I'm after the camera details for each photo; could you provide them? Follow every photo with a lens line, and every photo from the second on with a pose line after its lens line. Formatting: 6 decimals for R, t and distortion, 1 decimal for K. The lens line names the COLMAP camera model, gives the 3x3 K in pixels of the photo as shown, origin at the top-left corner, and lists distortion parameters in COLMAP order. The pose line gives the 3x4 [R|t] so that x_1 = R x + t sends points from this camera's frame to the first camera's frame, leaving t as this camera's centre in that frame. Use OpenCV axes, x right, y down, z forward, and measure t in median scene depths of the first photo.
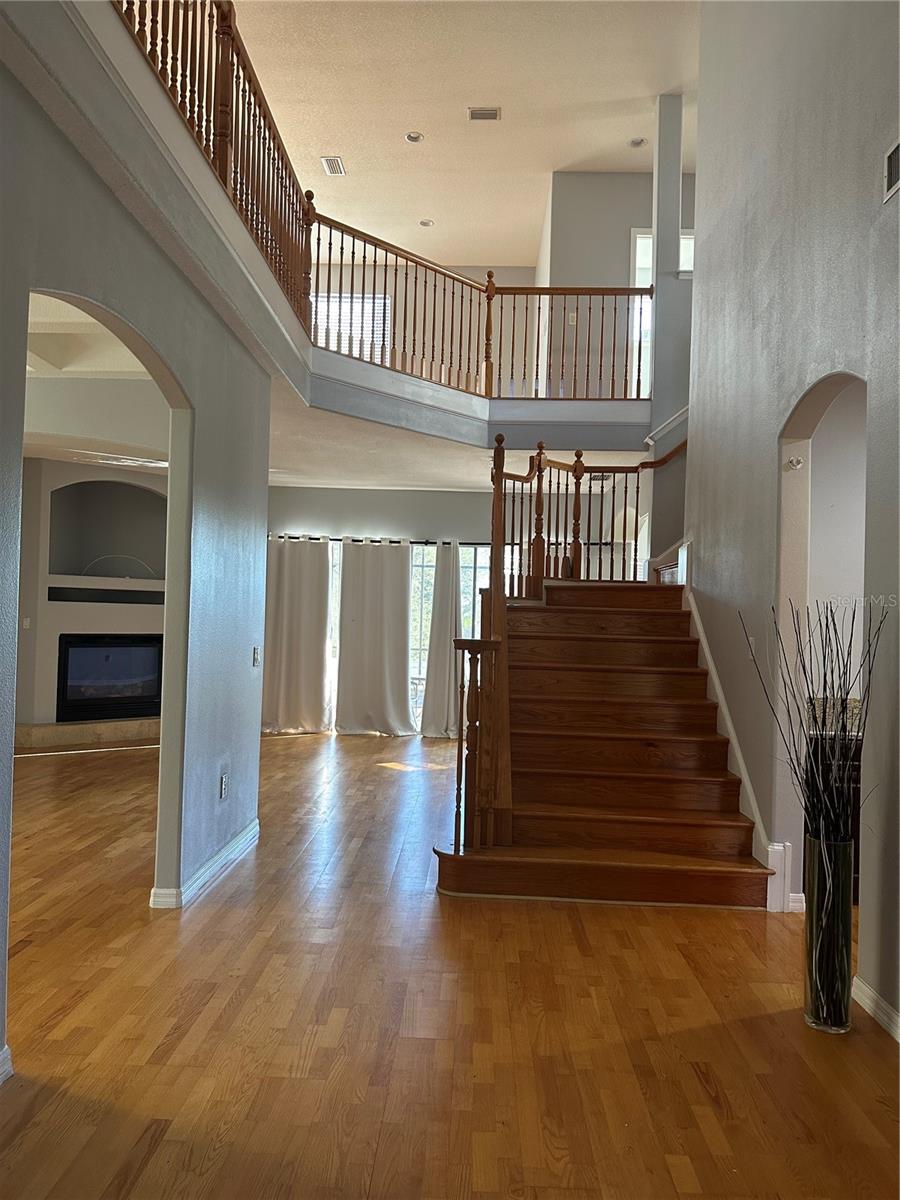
lens RADIAL K [[831.4, 0, 450.0], [0, 831.4, 600.0], [0, 0, 1]] dist [0.177165, -0.243049]
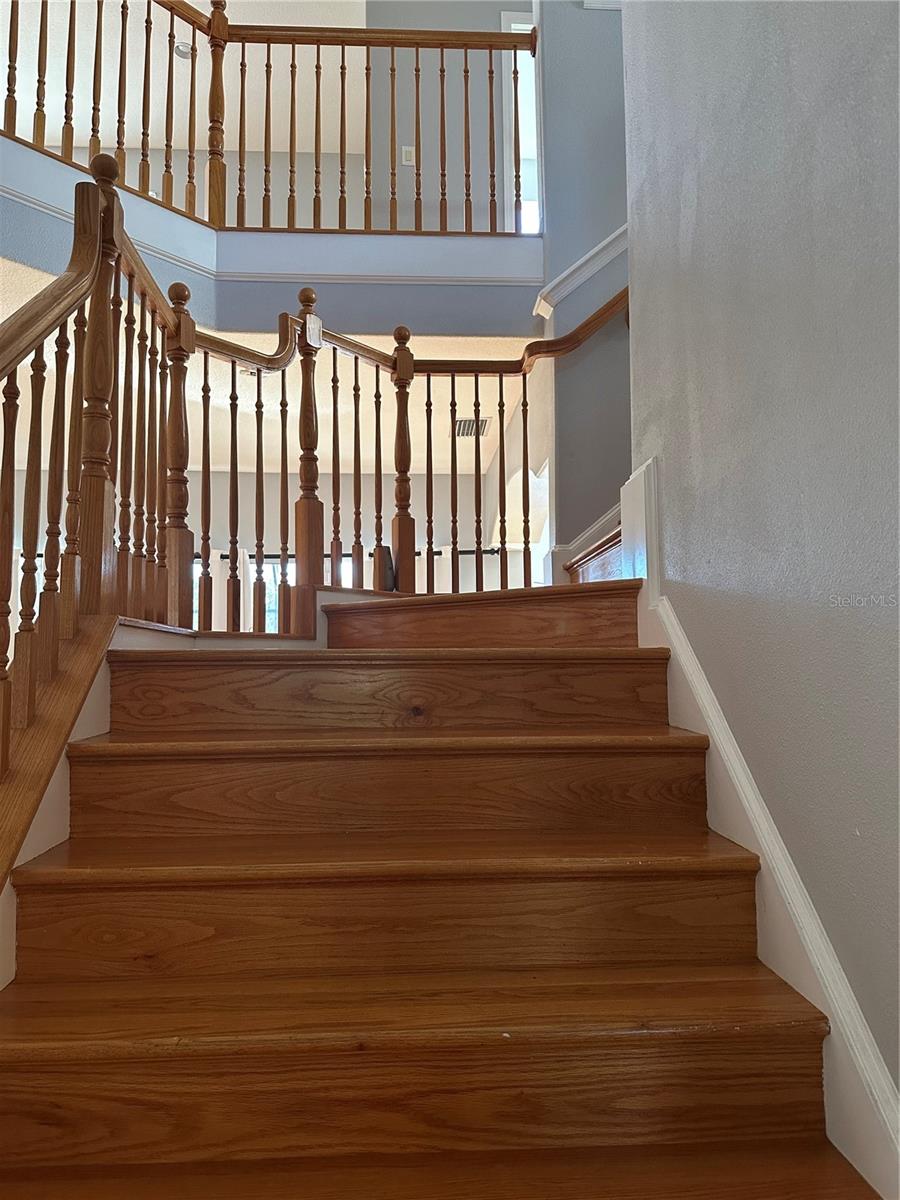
lens RADIAL K [[843.2, 0, 450.0], [0, 843.2, 600.0], [0, 0, 1]] dist [0.041893, -0.043177]
pose [[0.995166, -0.027114, 0.094391, 0.132679], [0.033001, 0.997569, -0.061381, 0.008762], [-0.092497, 0.064199, 0.993641, 0.531155]]
